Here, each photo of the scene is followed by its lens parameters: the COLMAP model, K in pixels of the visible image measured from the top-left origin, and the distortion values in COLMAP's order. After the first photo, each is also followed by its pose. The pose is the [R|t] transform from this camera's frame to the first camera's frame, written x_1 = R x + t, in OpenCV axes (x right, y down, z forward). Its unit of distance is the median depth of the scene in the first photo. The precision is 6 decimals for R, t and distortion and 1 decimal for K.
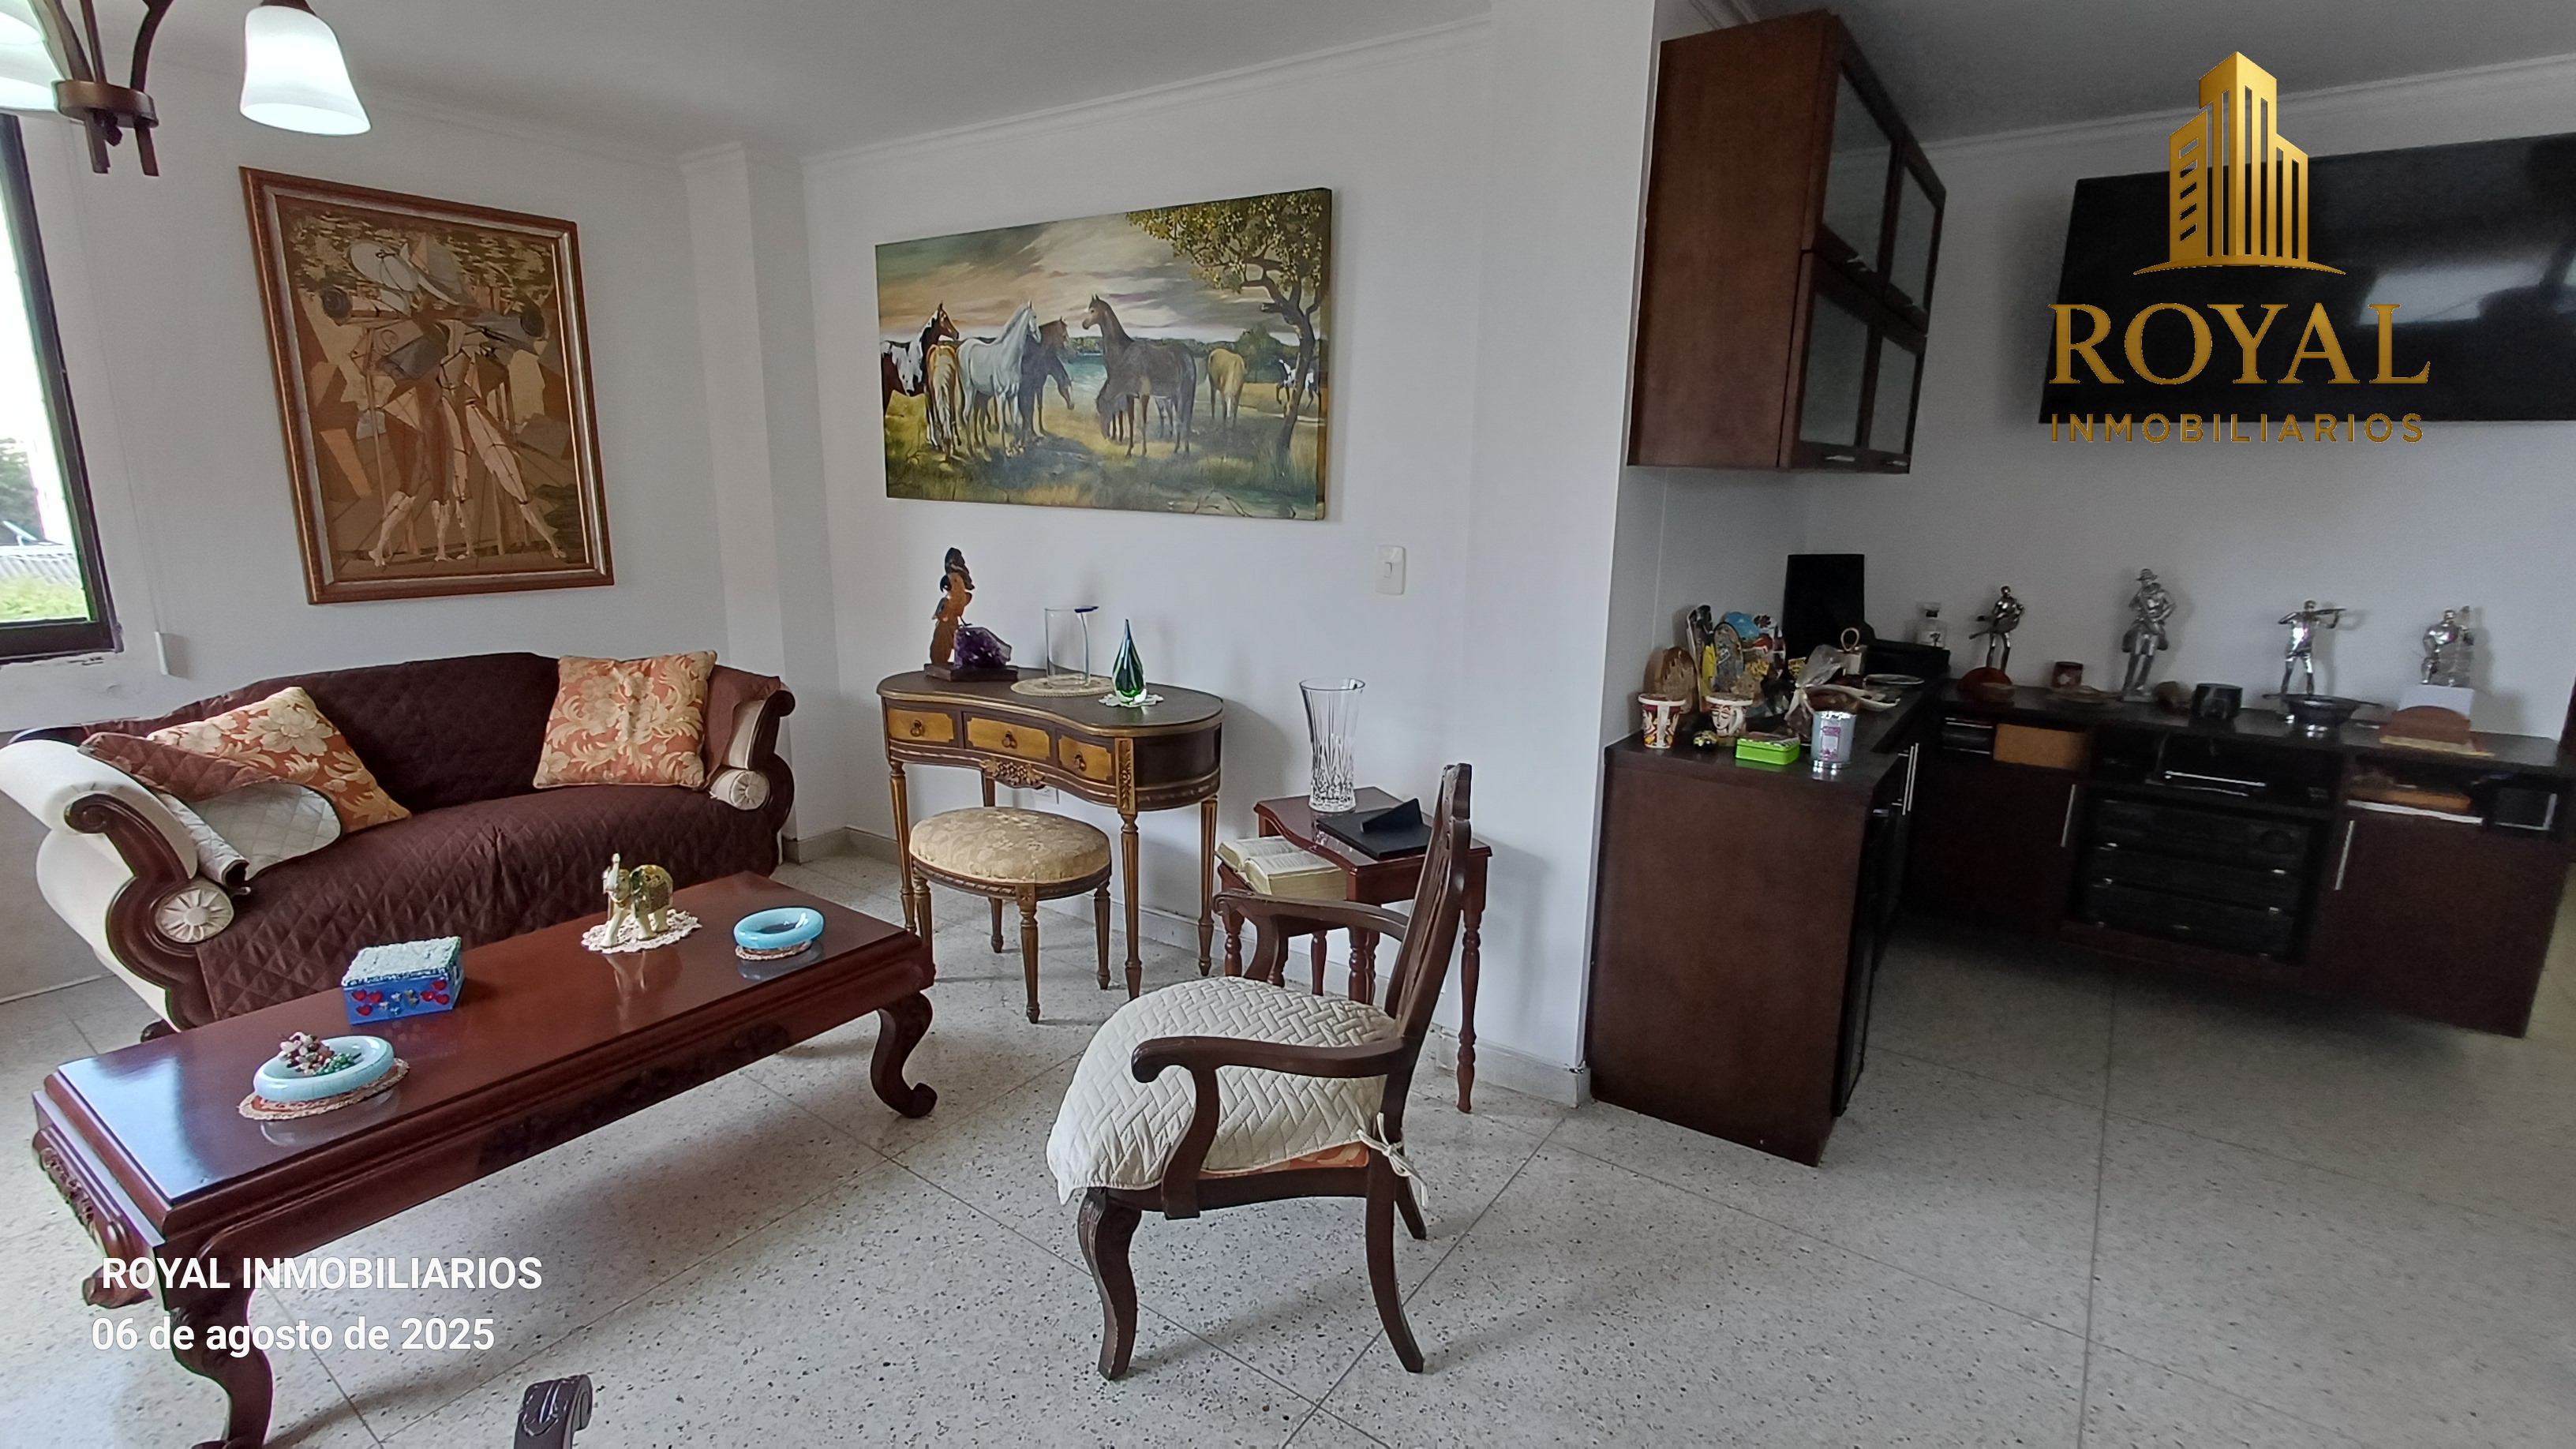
lens RADIAL K [[1189.4, 0, 1279.9], [0, 1189.4, 724.9], [0, 0, 1]] dist [0.011101, 0.000665]
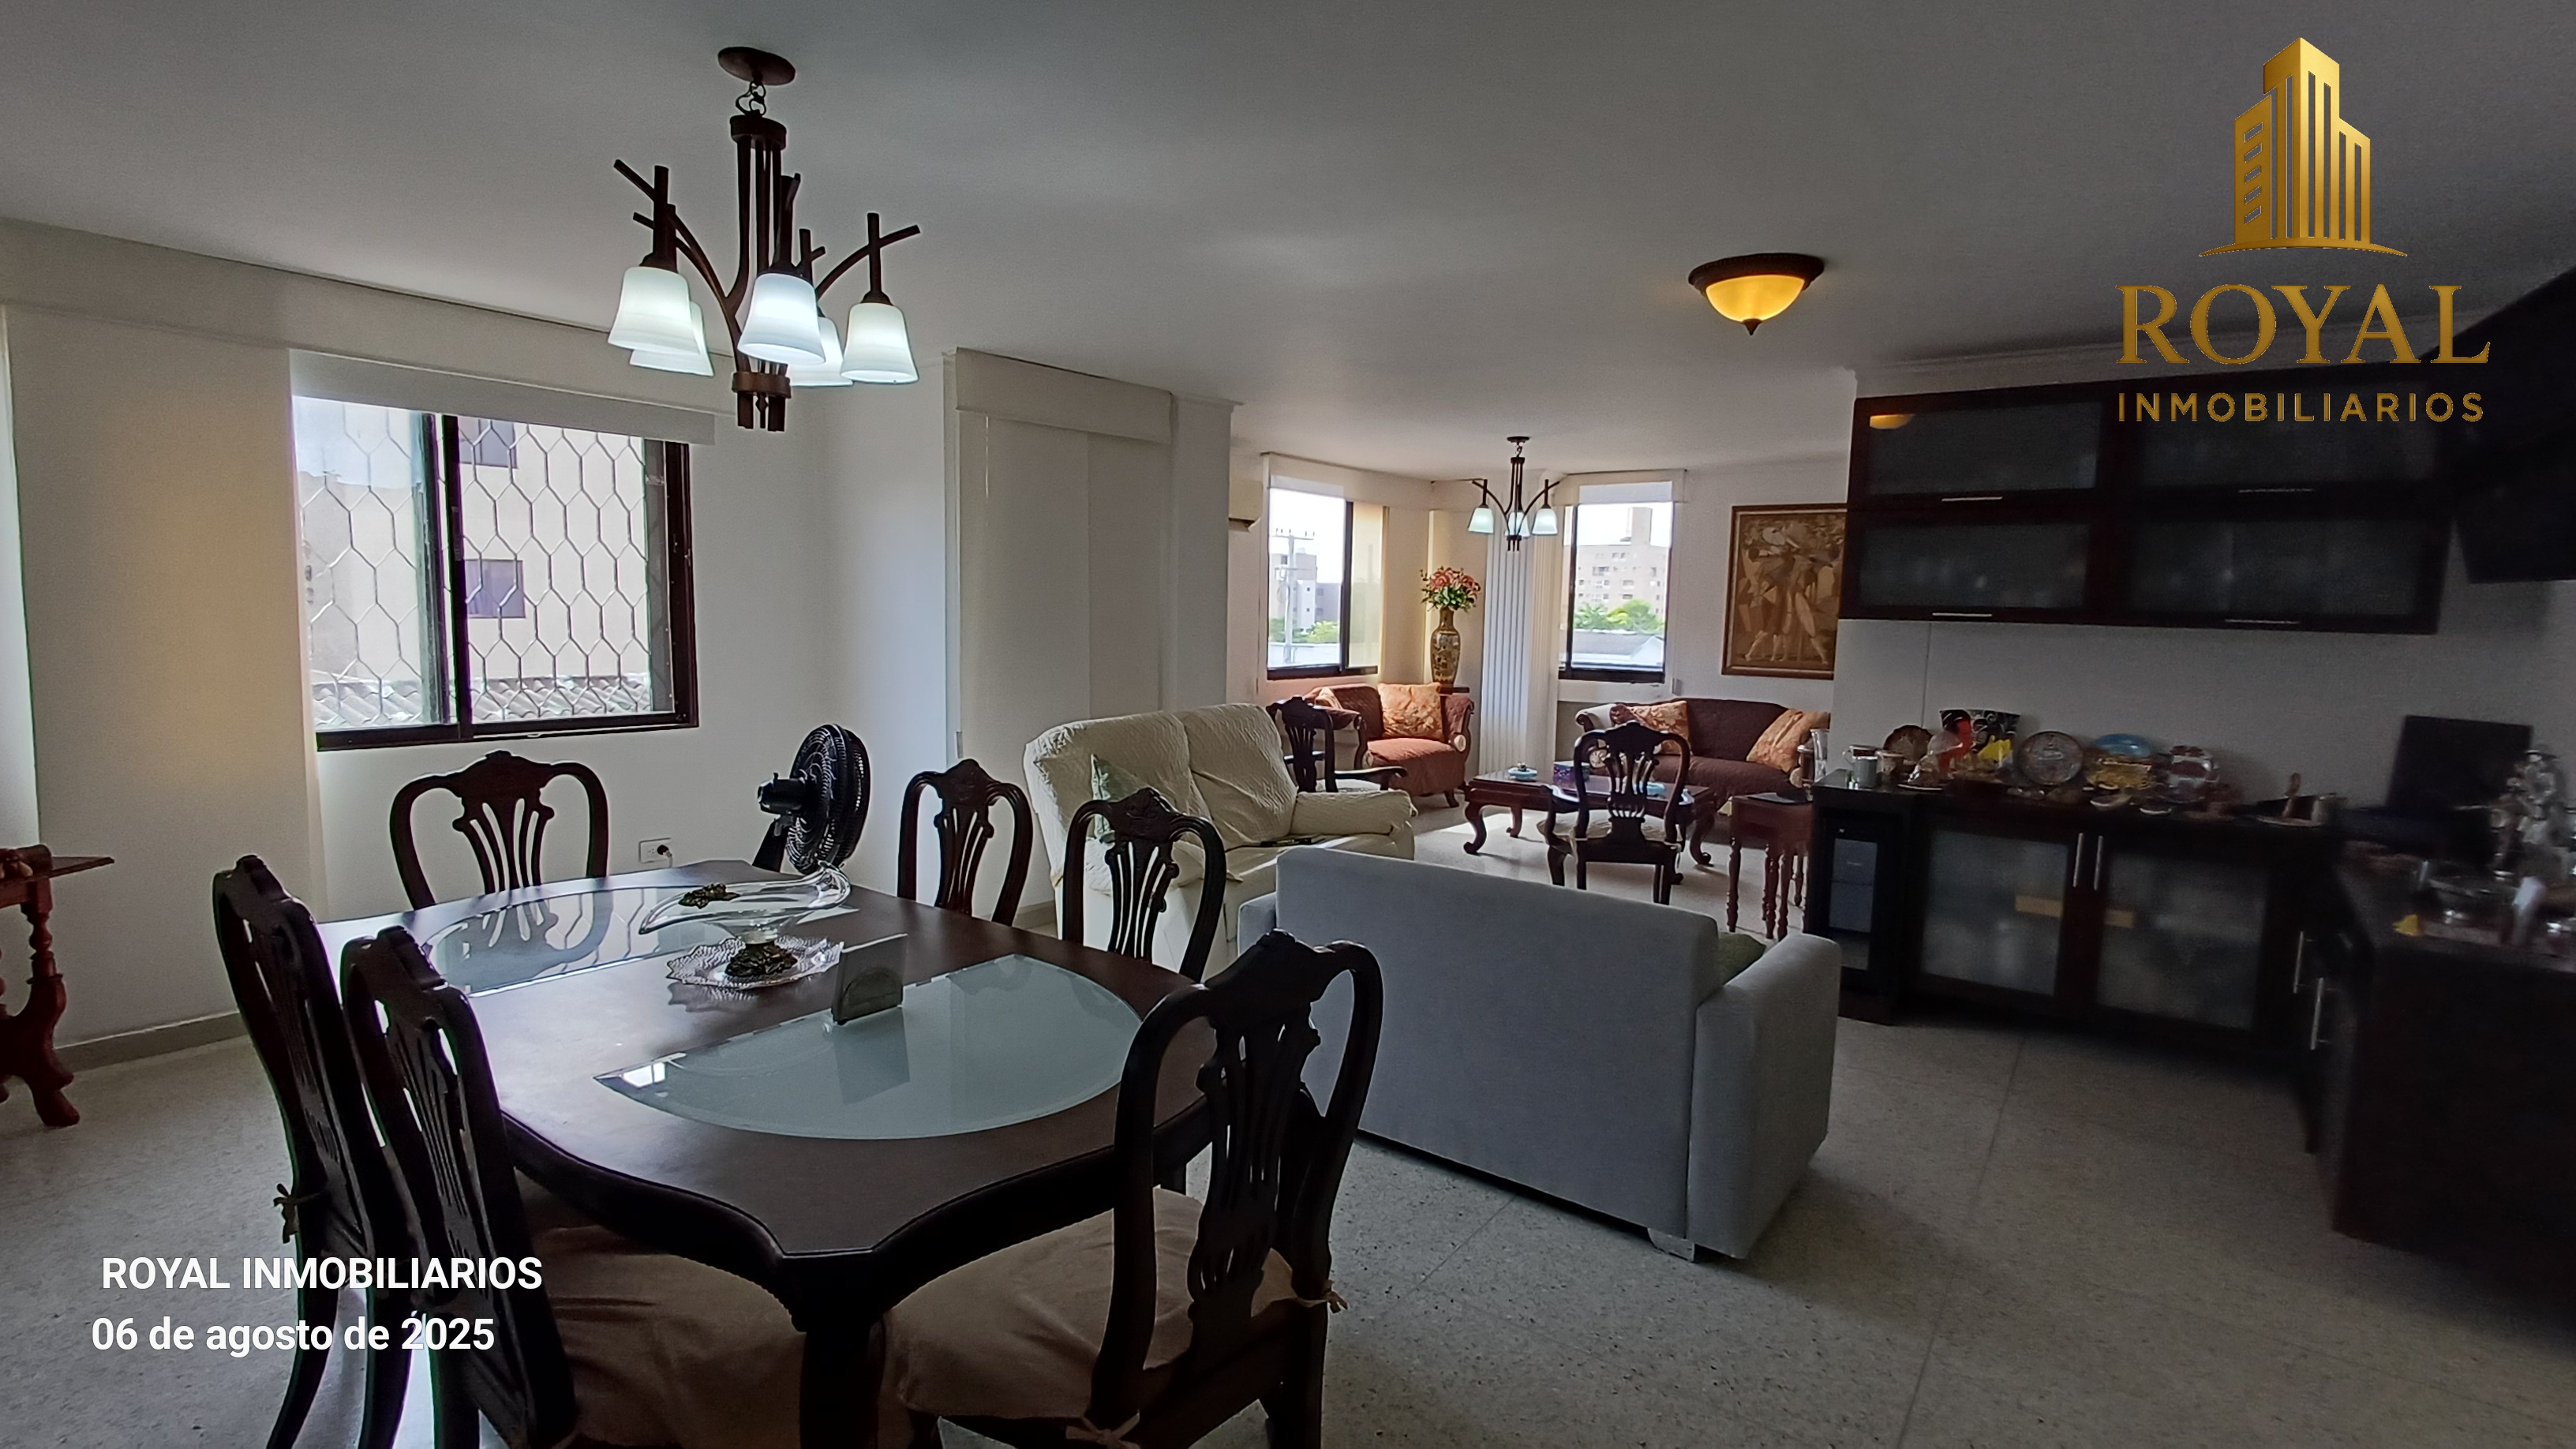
lens RADIAL K [[1206.4, 0, 1274.1], [0, 1206.4, 737.4], [0, 0, 1]] dist [0.013711, 0.001841]
pose [[-0.015324, 0.102295, -0.994636, 1.688904], [-0.231396, 0.967386, 0.103057, -0.018545], [0.972739, 0.231734, 0.008846, 0.116831]]
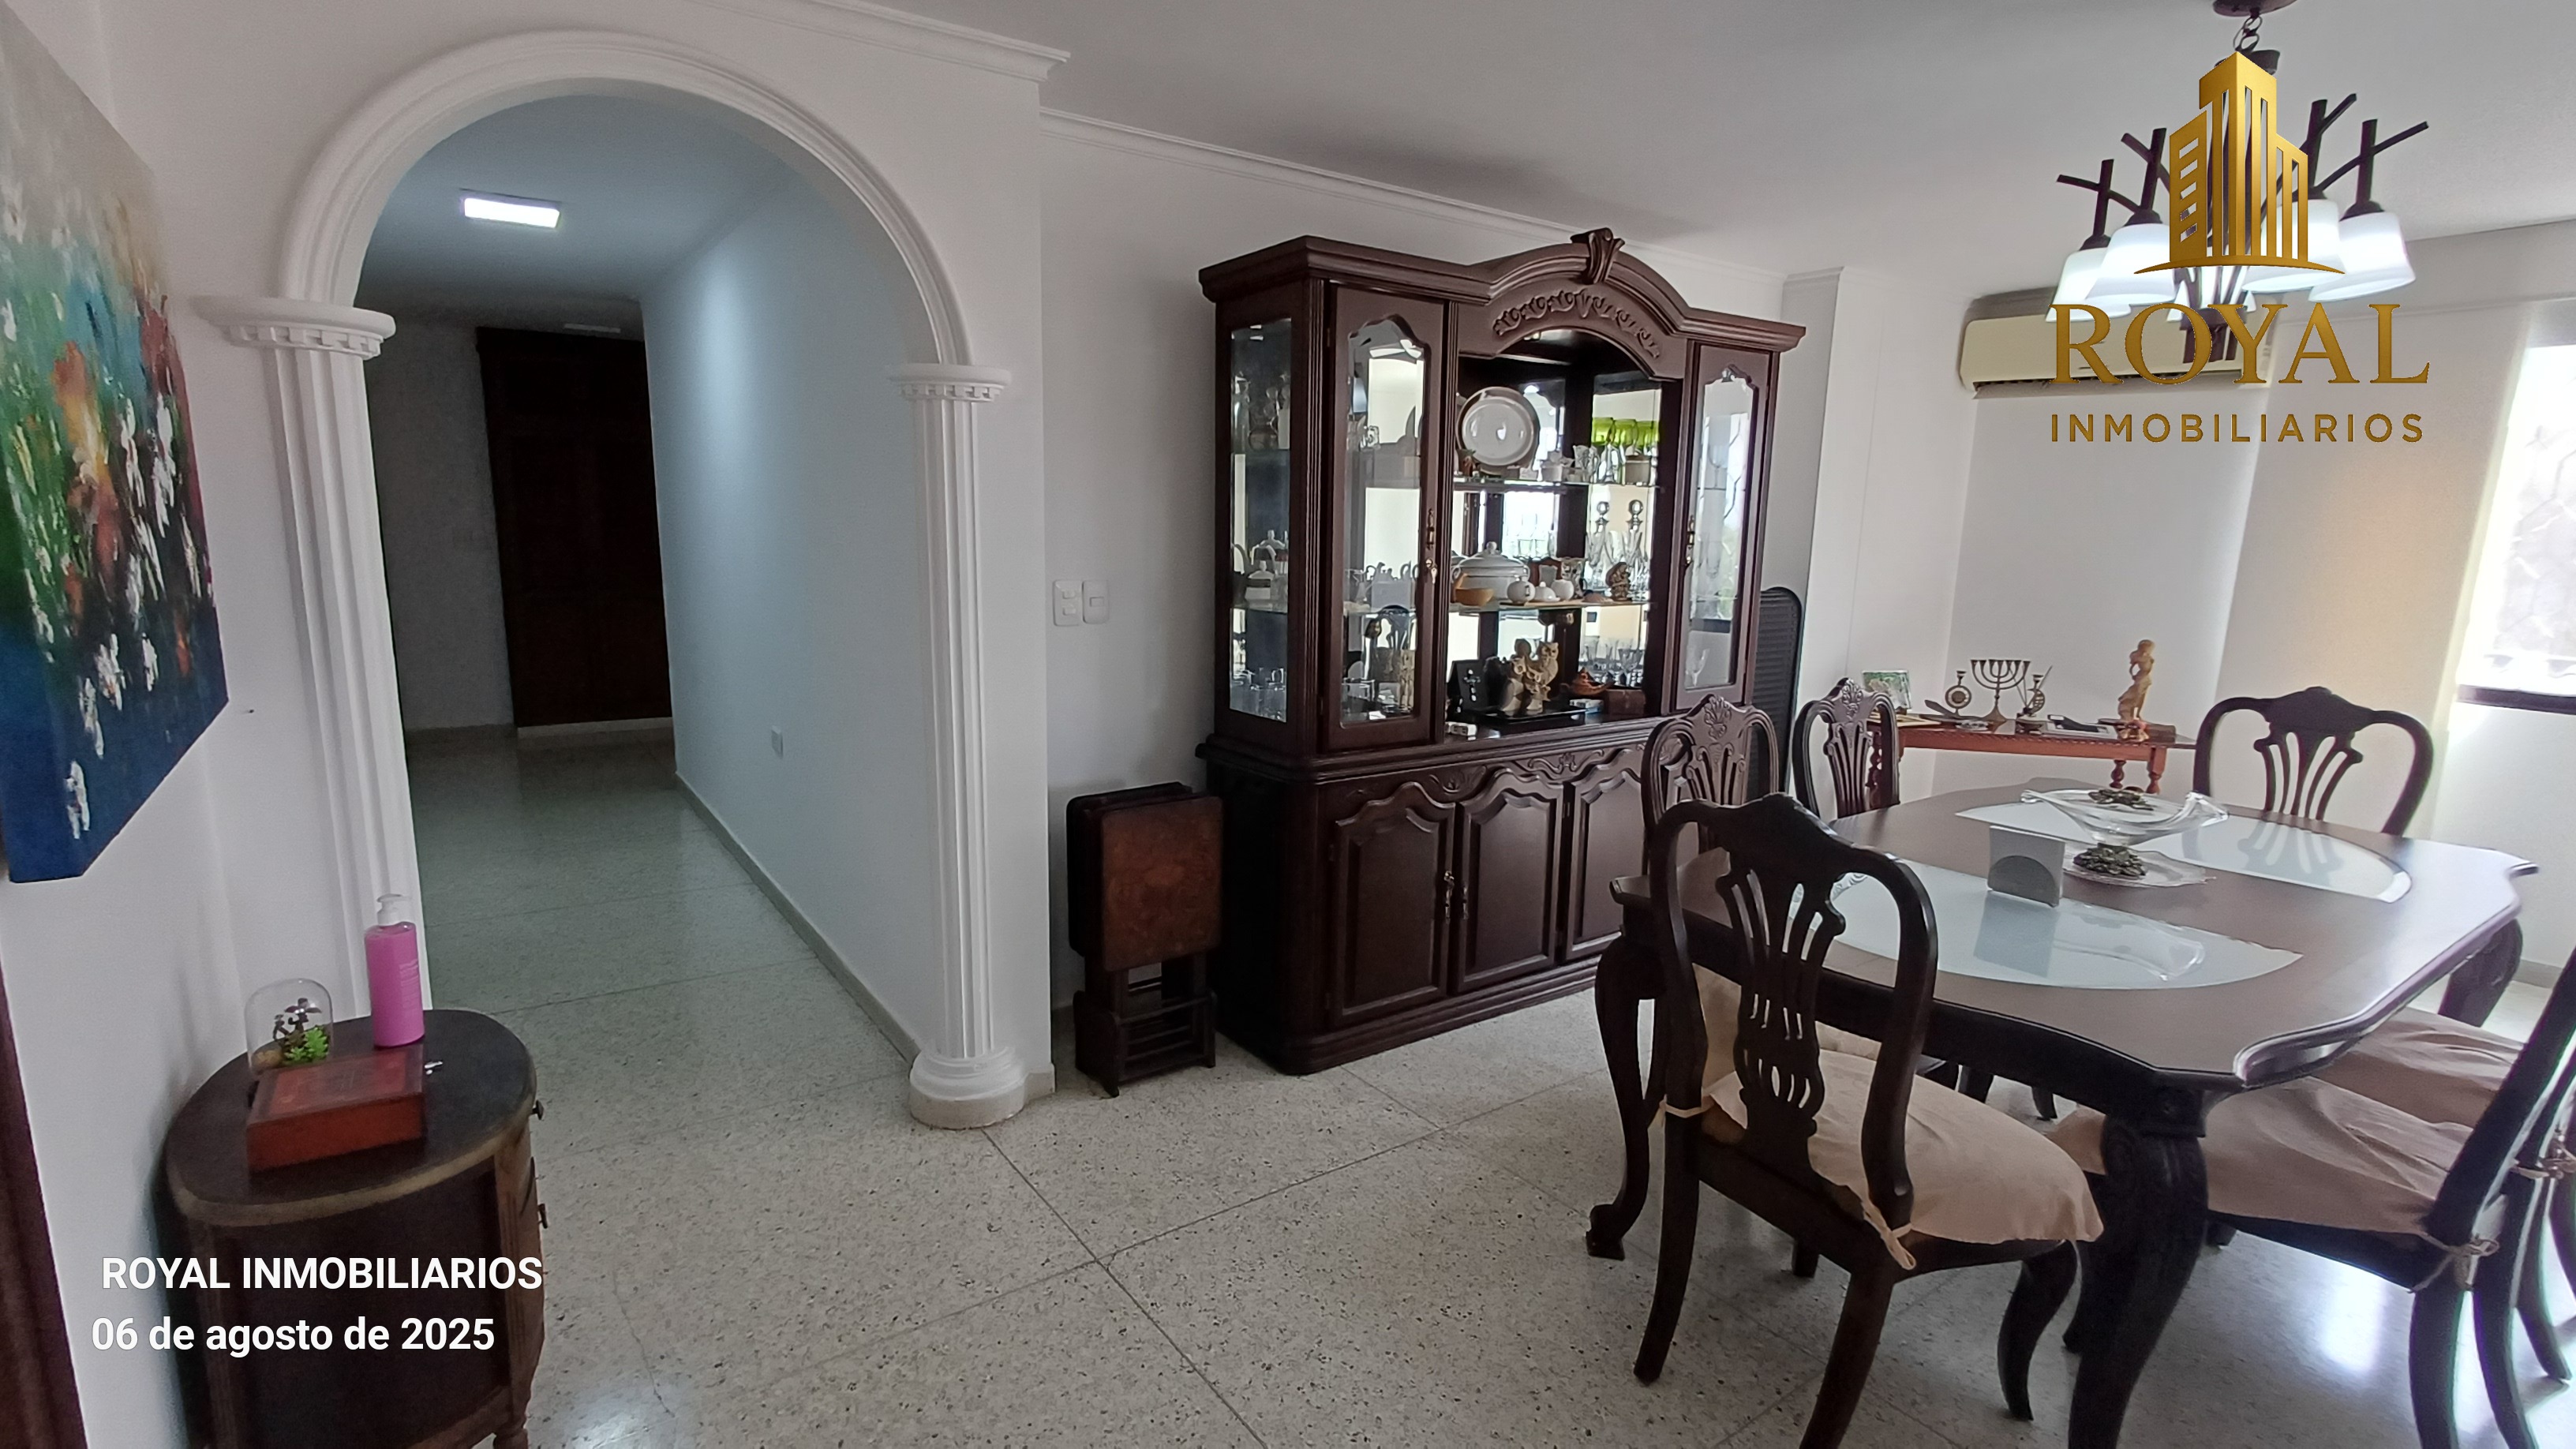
lens RADIAL K [[1175.9, 0, 1277.9], [0, 1175.9, 727.4], [0, 0, 1]] dist [0.007434, 0.000523]
pose [[-0.946121, -0.087027, 0.311899, 1.256580], [0.036291, 0.928643, 0.369196, -0.127477], [-0.321772, 0.360623, -0.875450, 0.669737]]
